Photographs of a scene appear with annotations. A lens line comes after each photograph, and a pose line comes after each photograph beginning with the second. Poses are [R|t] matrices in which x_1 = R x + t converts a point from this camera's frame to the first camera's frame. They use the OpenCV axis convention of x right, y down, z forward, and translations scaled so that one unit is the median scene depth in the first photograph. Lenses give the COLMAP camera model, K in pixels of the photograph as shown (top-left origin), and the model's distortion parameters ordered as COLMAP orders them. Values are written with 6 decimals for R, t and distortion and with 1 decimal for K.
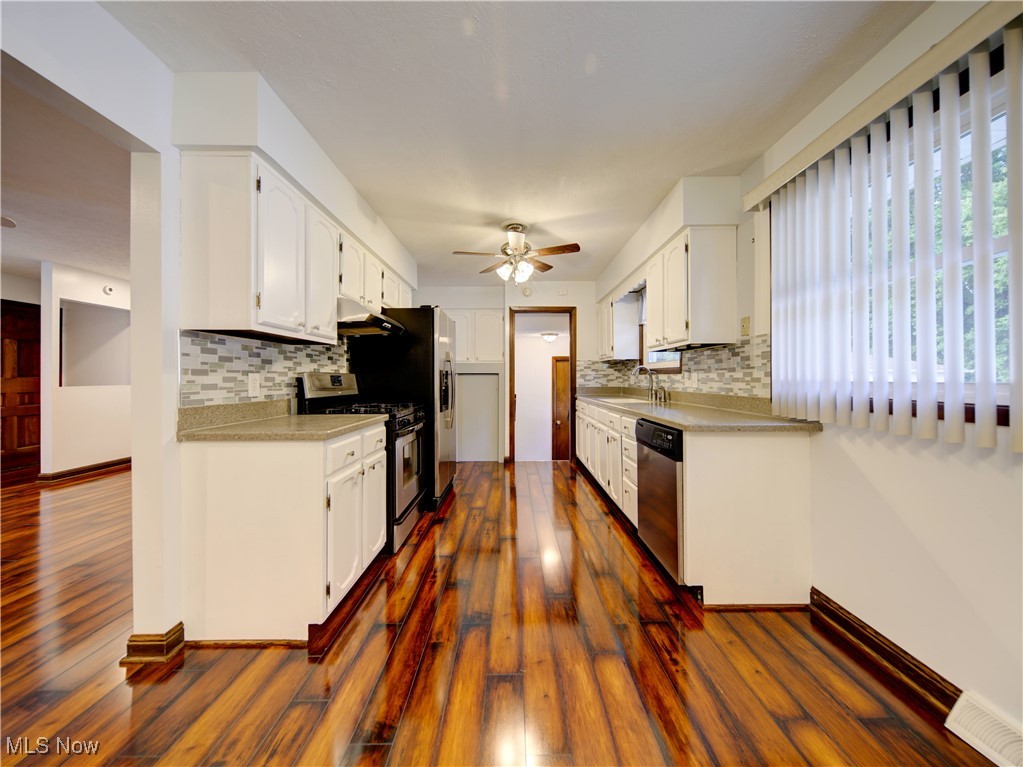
lens RADIAL K [[369.7, 0, 512.6], [0, 369.7, 382.7], [0, 0, 1]] dist [-0.000203, -0.000021]
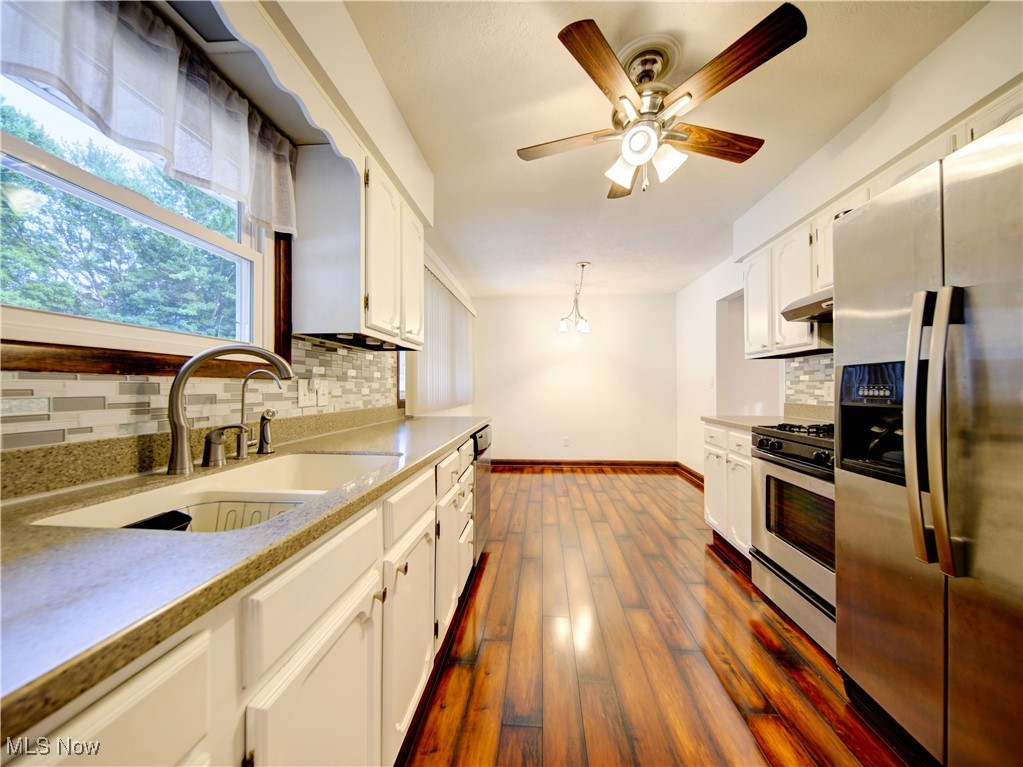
lens RADIAL K [[369.7, 0, 512.6], [0, 369.7, 382.7], [0, 0, 1]] dist [-0.000203, -0.000021]
pose [[-0.996470, 0.007763, 0.083595, 0.163777], [0.007592, 0.999968, -0.002366, -0.020969], [-0.083611, -0.001723, -0.996497, 1.736479]]
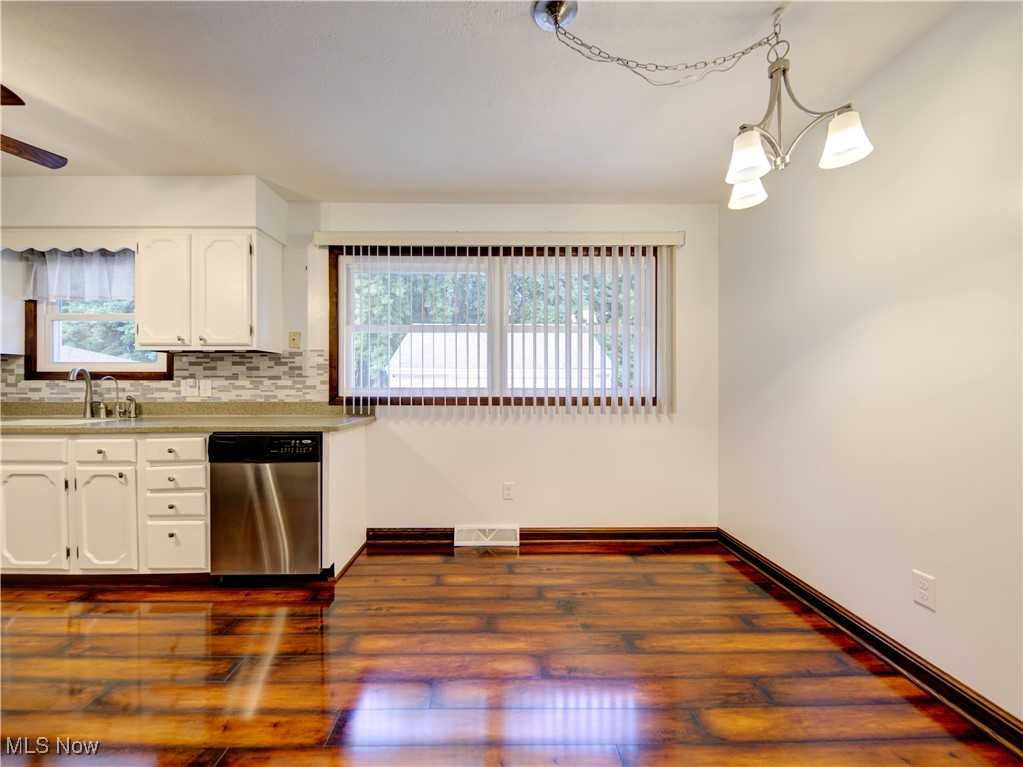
lens RADIAL K [[378.3, 0, 511.8], [0, 378.3, 397.0], [0, 0, 1]] dist [-0.000940, -0.000140]
pose [[-0.014412, -0.031488, 0.999400, -0.474204], [0.012860, 0.999416, 0.031674, -0.005153], [-0.999813, 0.013309, -0.013999, 0.310520]]
